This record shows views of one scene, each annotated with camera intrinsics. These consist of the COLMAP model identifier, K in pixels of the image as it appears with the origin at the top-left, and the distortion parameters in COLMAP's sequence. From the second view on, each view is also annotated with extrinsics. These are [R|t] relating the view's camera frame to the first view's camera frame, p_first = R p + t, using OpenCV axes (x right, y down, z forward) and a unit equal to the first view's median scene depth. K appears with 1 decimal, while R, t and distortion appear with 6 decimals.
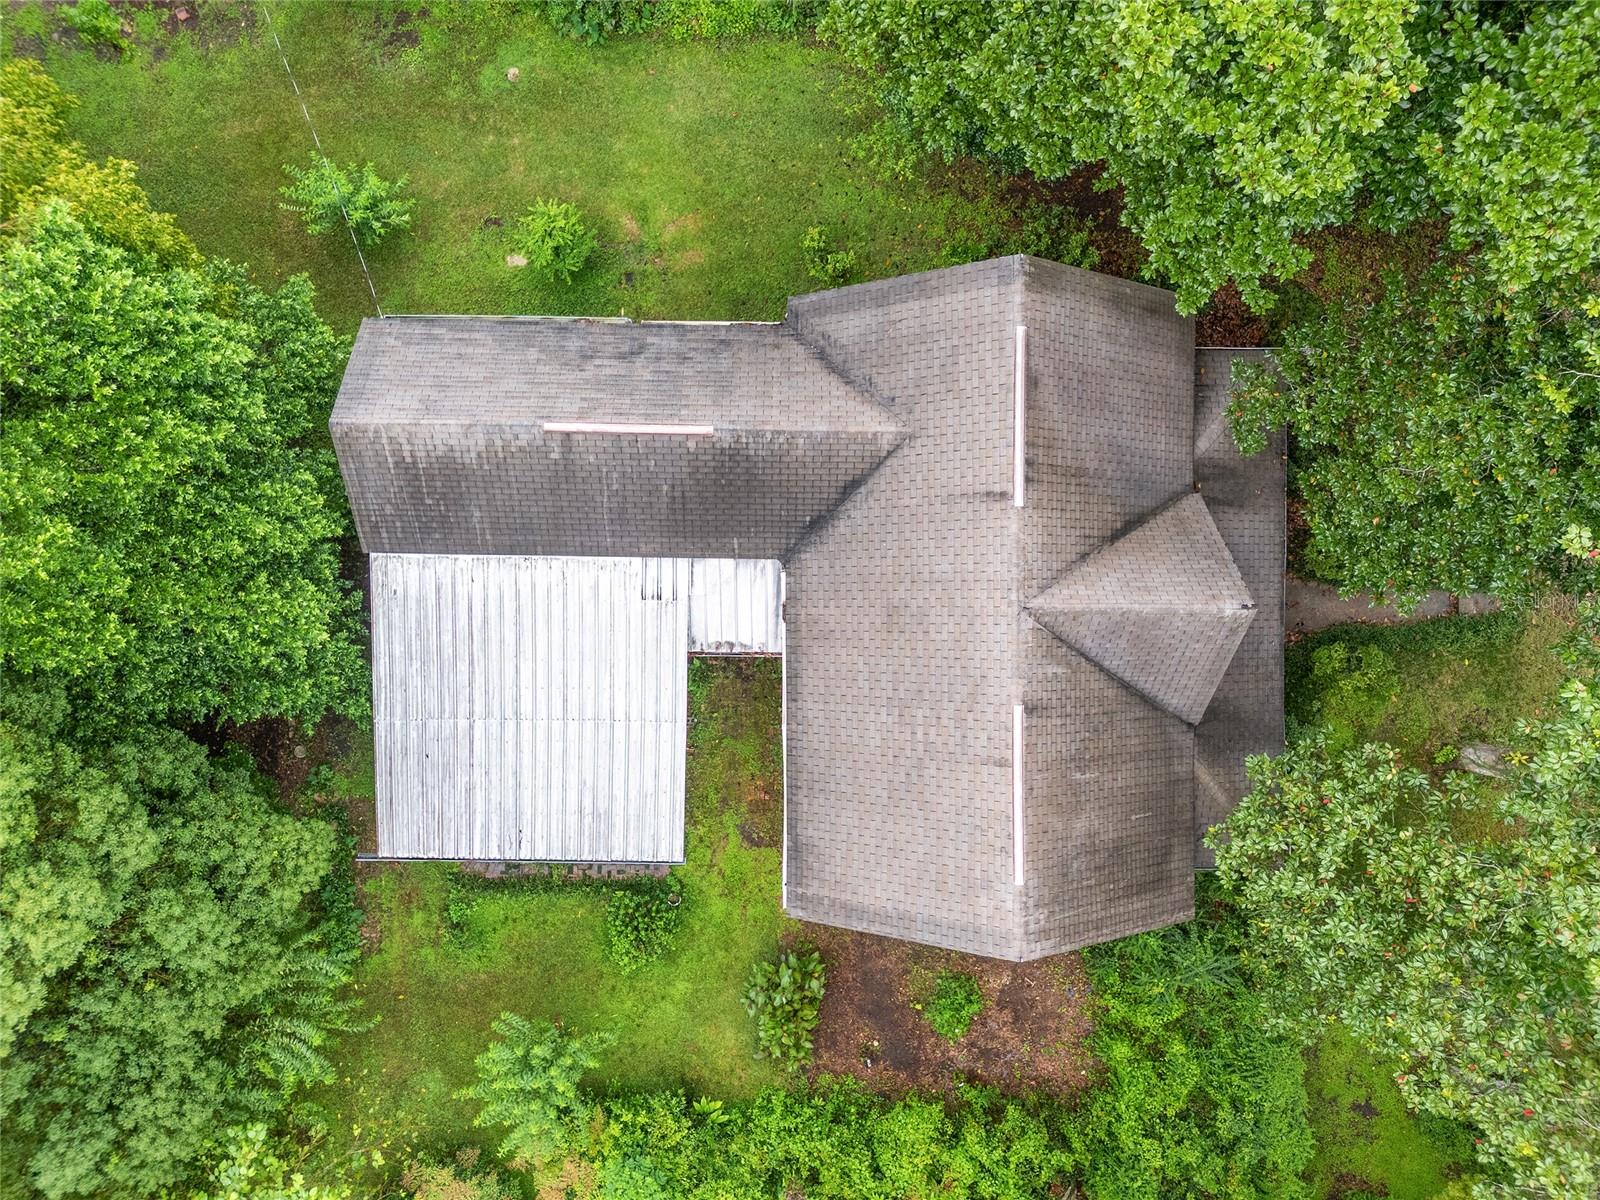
lens RADIAL K [[1166.0, 0, 800.0], [0, 1166.0, 600.0], [0, 0, 1]] dist [0.091247, -0.090866]
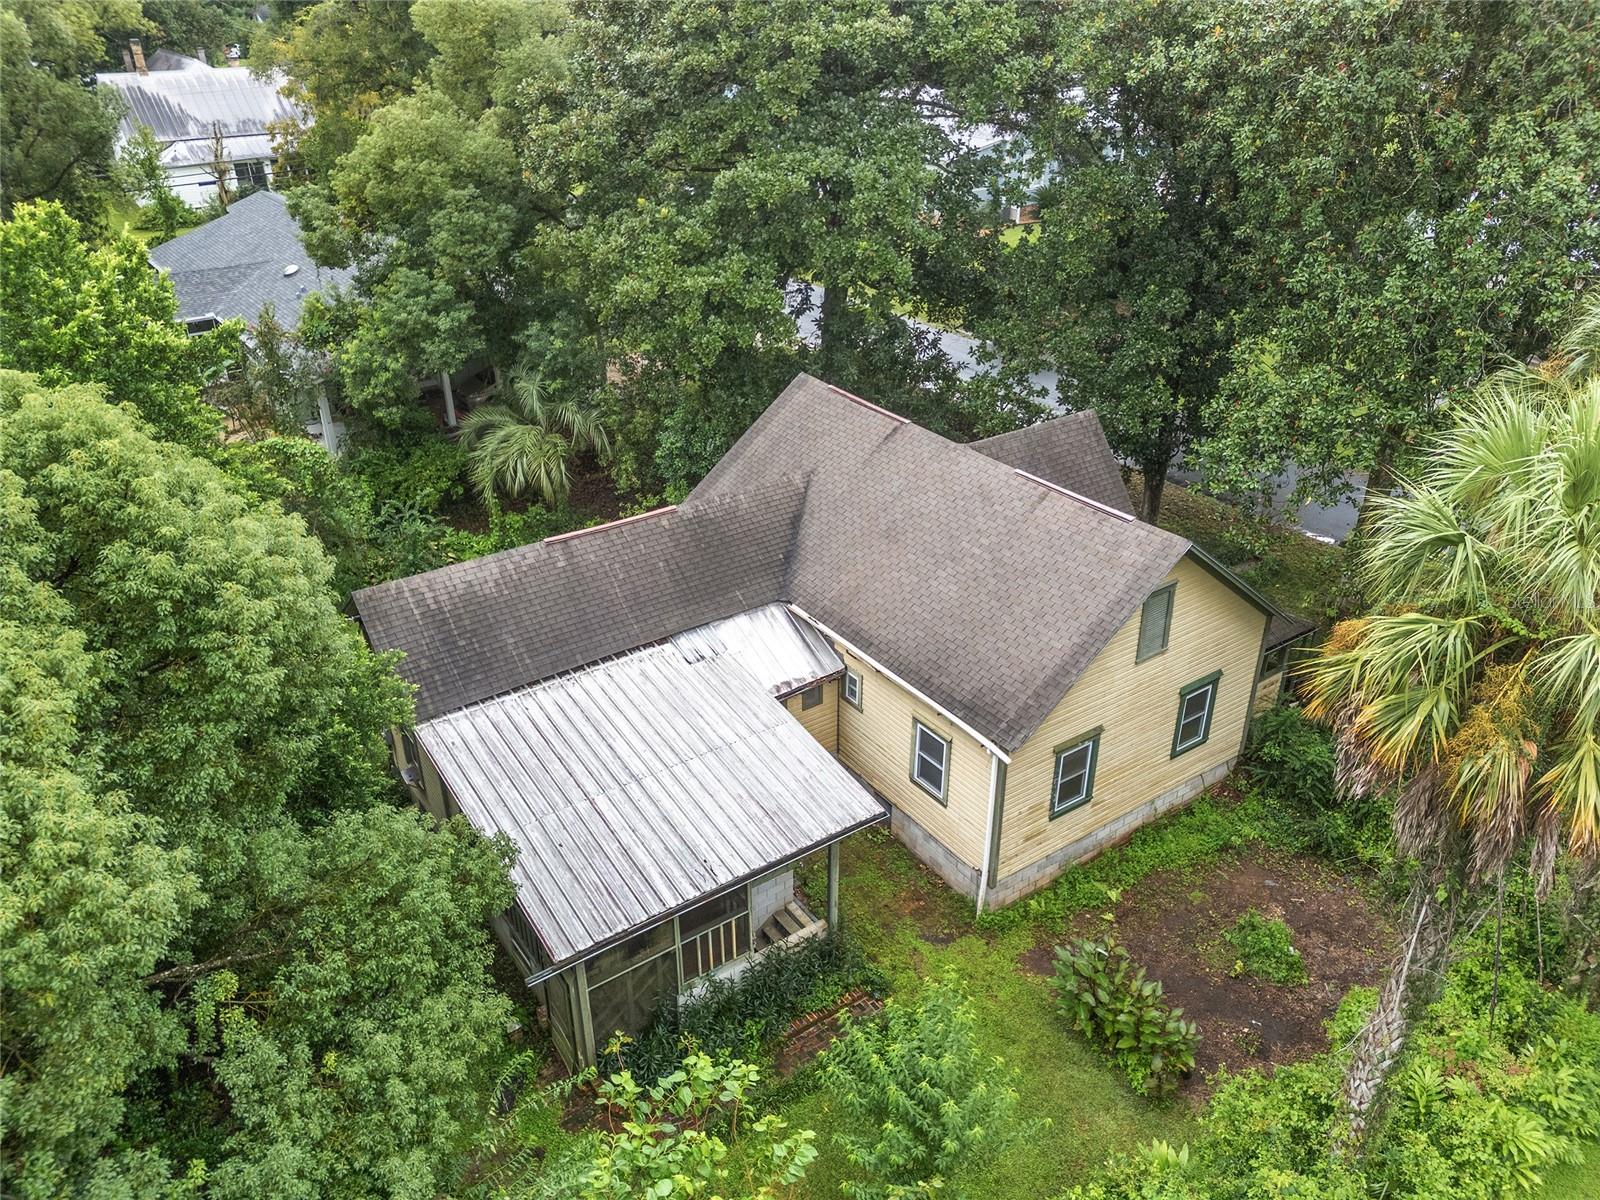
lens RADIAL K [[1166.0, 0, 800.0], [0, 1166.0, 600.0], [0, 0, 1]] dist [0.091247, -0.090866]
pose [[0.818101, -0.286105, 0.498853, -0.548958], [0.575023, 0.395398, -0.716246, 0.760463], [0.007676, 0.872814, 0.487992, 0.461484]]
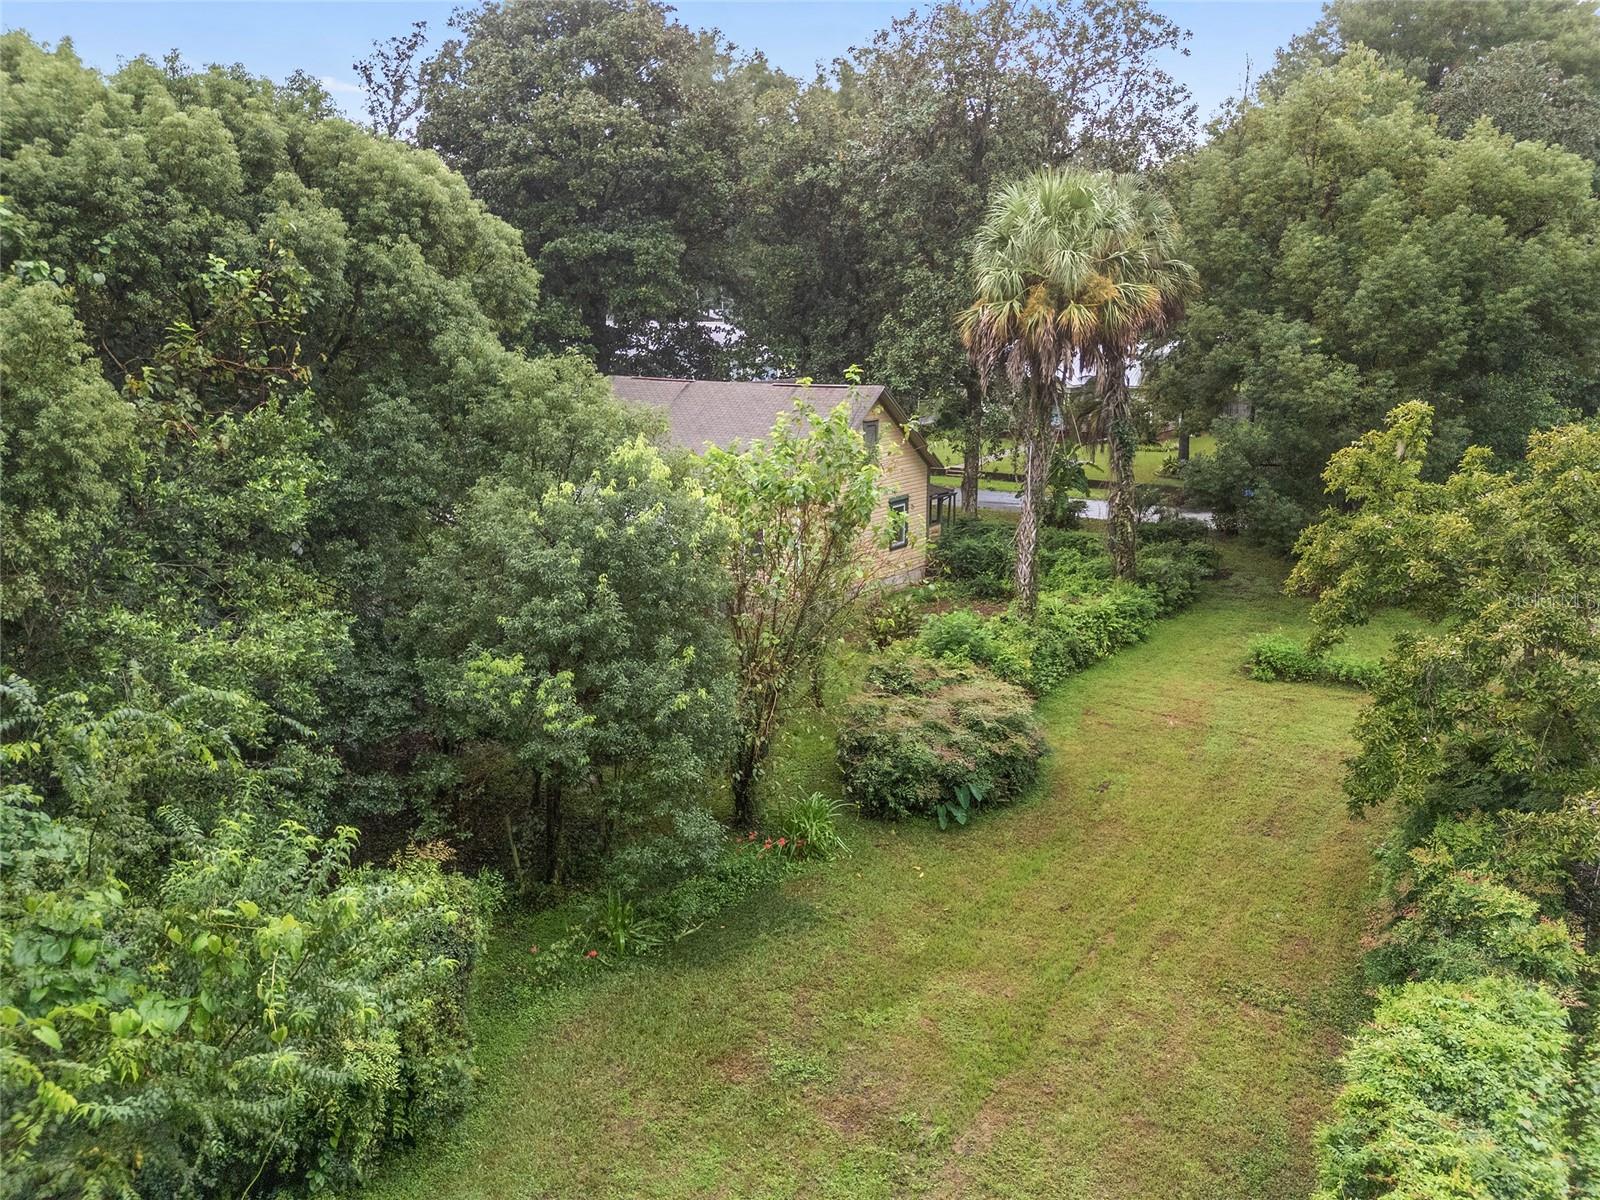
lens RADIAL K [[1166.0, 0, 800.0], [0, 1166.0, 600.0], [0, 0, 1]] dist [0.091247, -0.090866]
pose [[0.582875, -0.194441, 0.788955, -1.211271], [0.812537, 0.131793, -0.567816, 1.112651], [0.006428, 0.972020, 0.234809, 0.775743]]
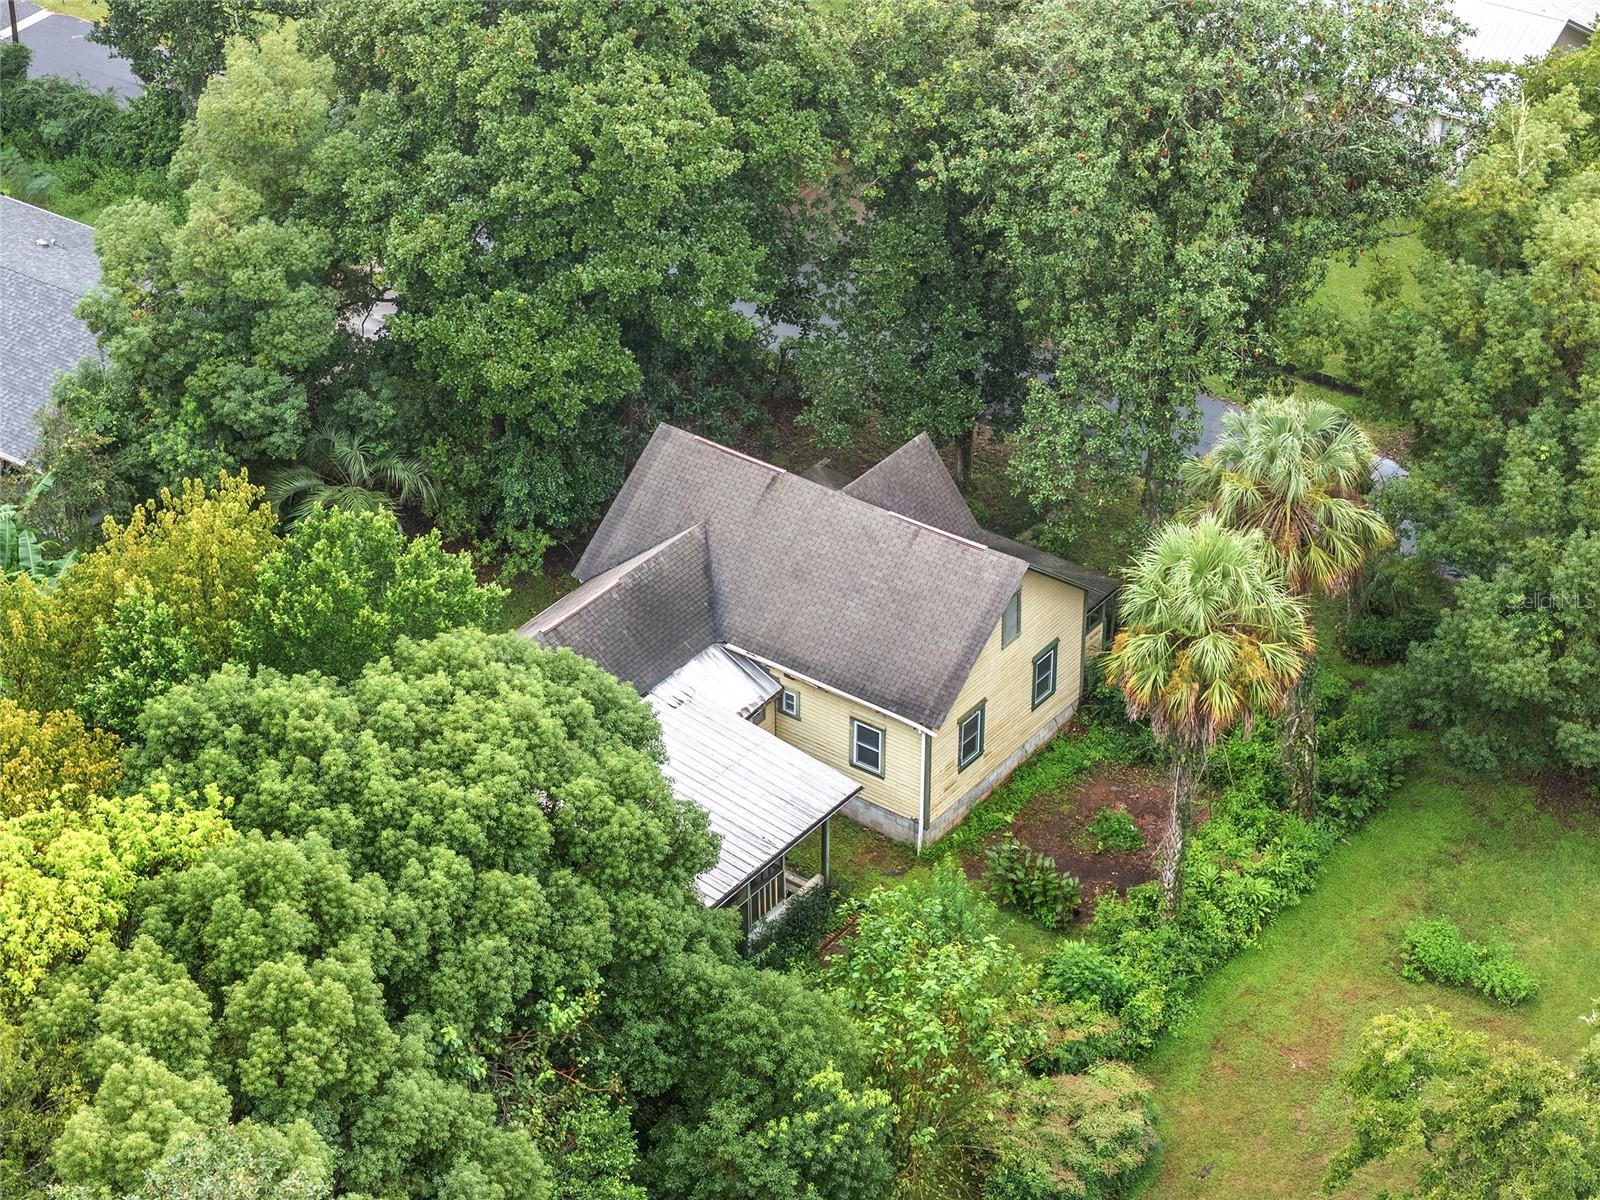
lens RADIAL K [[3228.0, 0, 800.0], [0, 3228.0, 600.0], [0, 0, 1]] dist [0.066674, -0.111527]
pose [[0.591409, -0.451341, 0.668226, -2.398942], [0.806370, 0.329340, -0.491226, 1.834254], [0.001637, 0.829353, 0.558722, -1.099516]]
